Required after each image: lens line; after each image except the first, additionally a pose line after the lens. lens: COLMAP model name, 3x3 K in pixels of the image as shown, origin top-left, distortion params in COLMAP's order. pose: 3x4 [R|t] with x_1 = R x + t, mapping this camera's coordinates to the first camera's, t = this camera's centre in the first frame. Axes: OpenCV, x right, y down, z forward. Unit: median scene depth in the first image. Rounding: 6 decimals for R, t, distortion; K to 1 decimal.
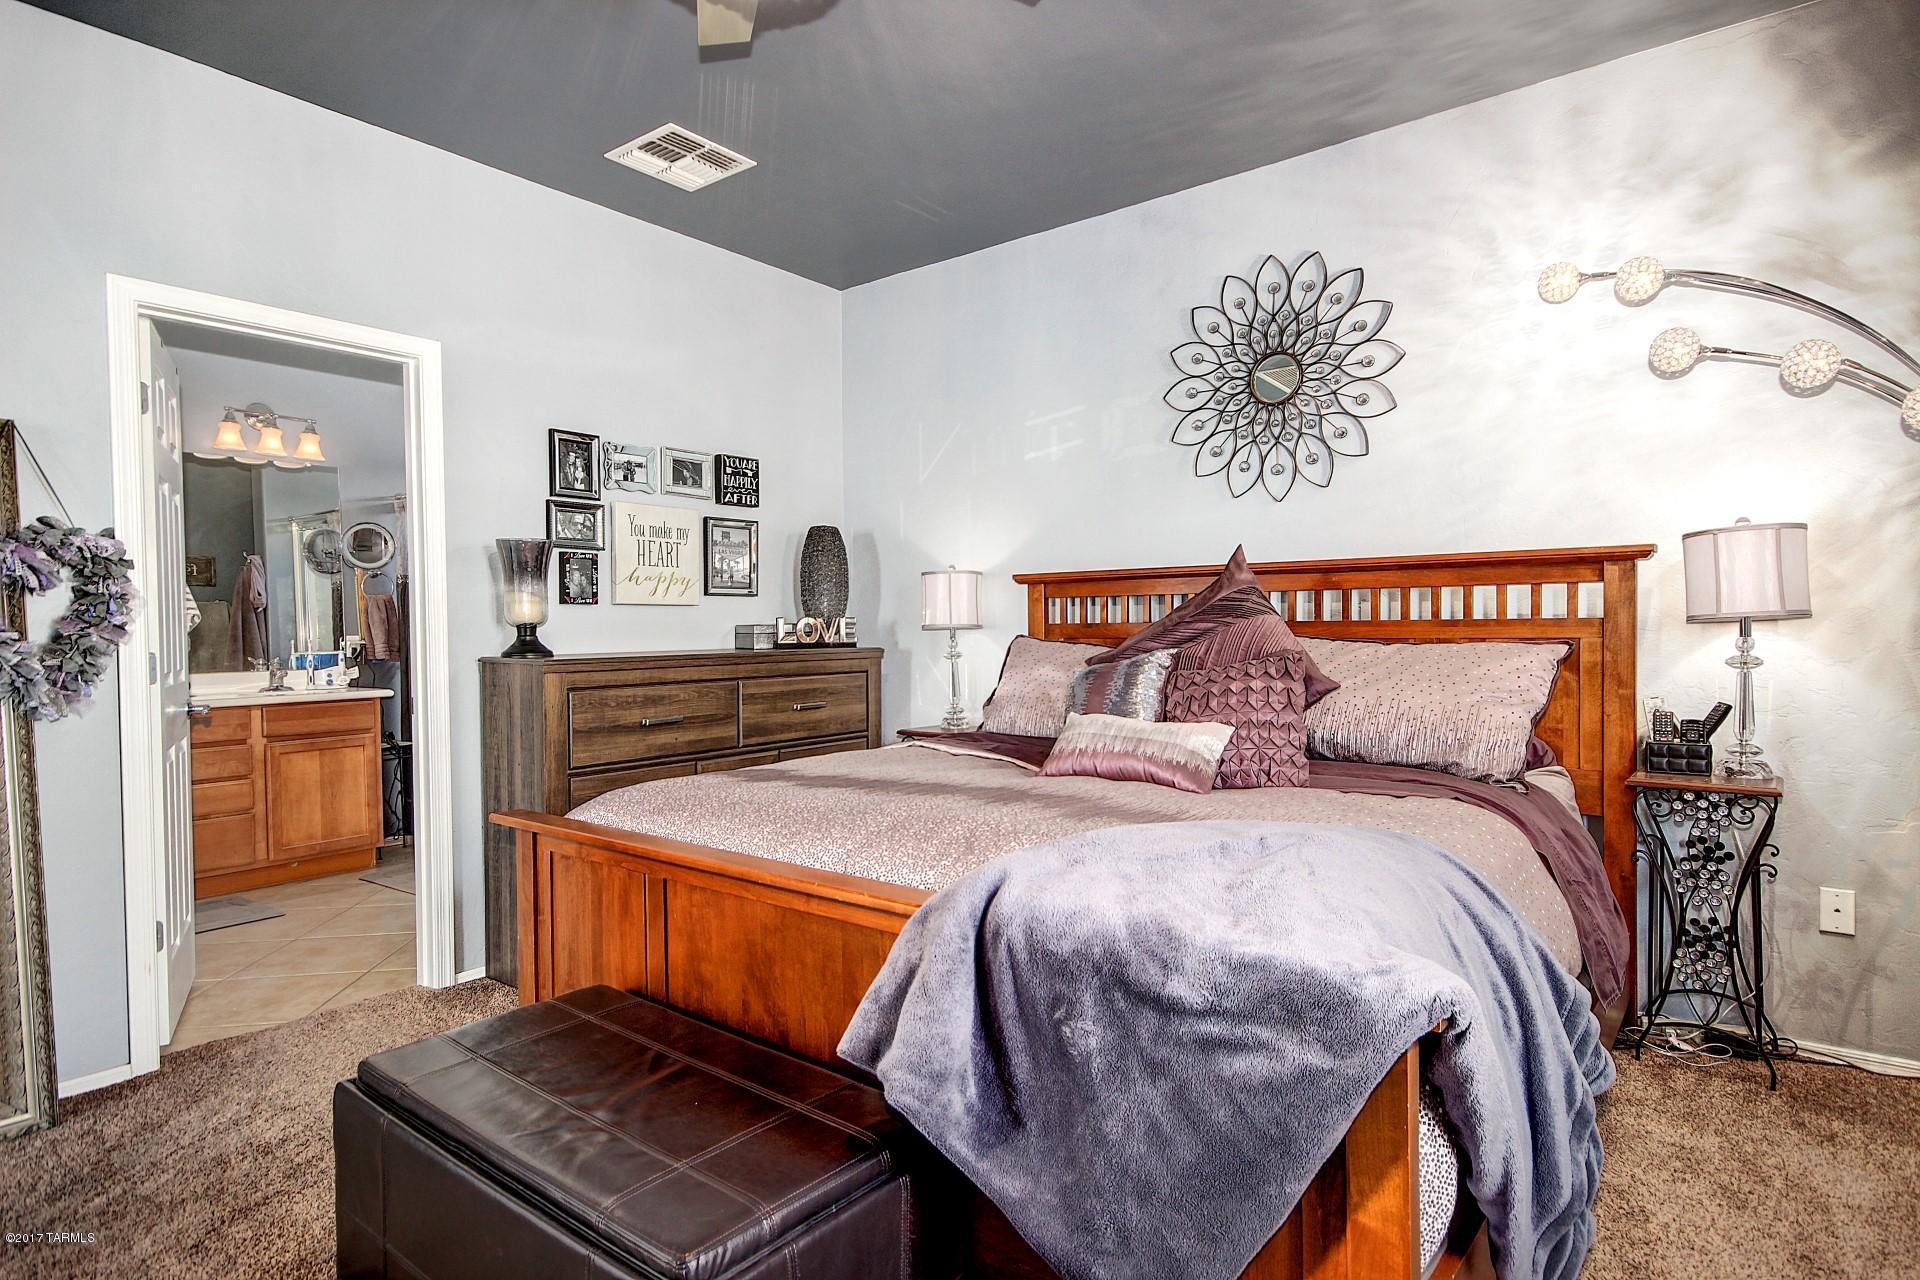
lens RADIAL K [[1032.8, 0, 967.9], [0, 1032.8, 637.0], [0, 0, 1]] dist [0.009156, -0.000393]
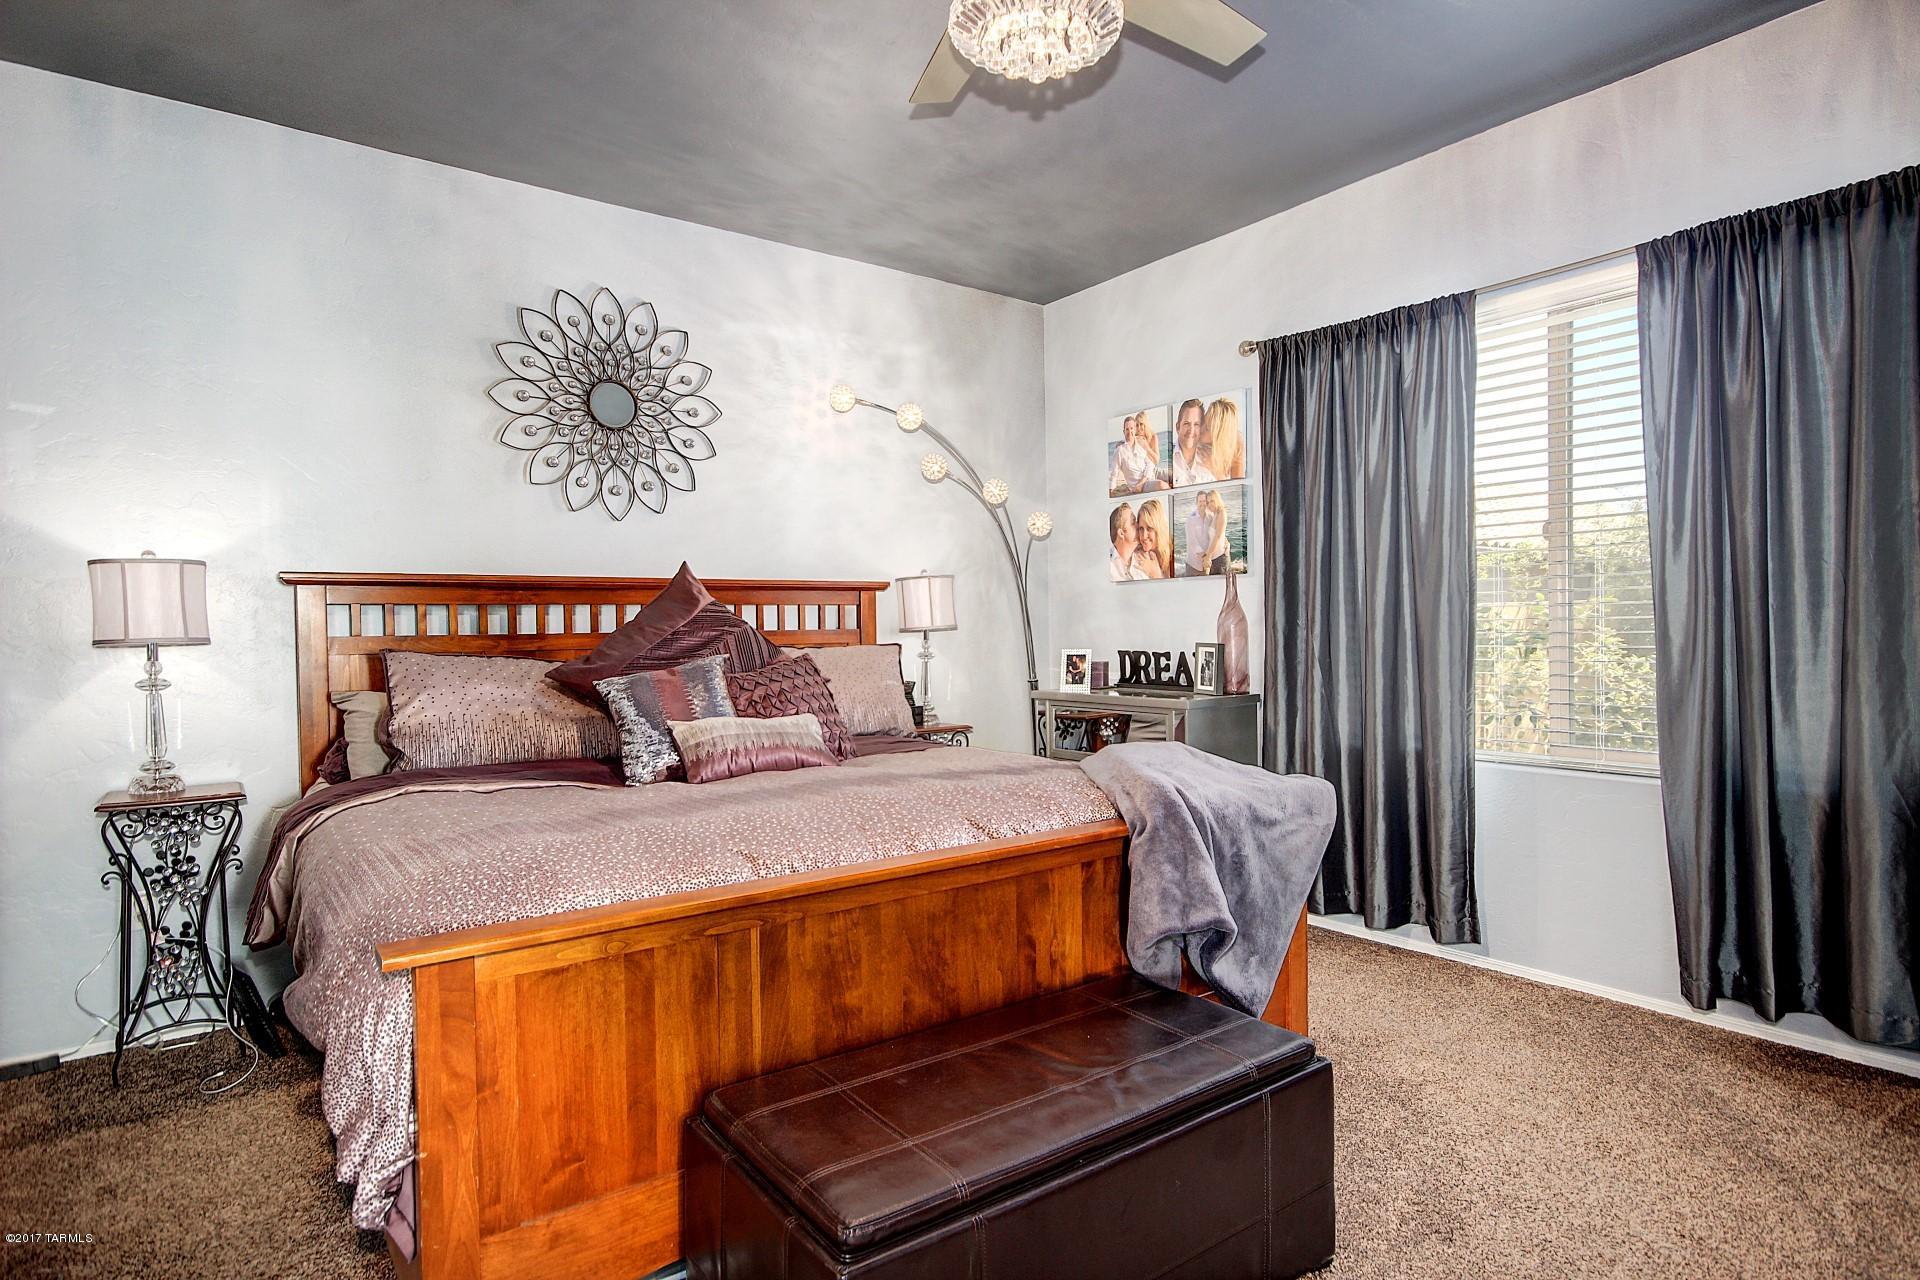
lens RADIAL K [[1032.8, 0, 972.6], [0, 1032.8, 640.9], [0, 0, 1]] dist [0.009156, -0.000393]
pose [[0.250909, -0.005814, 0.967993, -0.657589], [0.024783, 0.999693, -0.000419, 0.003444], [-0.967693, 0.024095, 0.250976, 0.385639]]
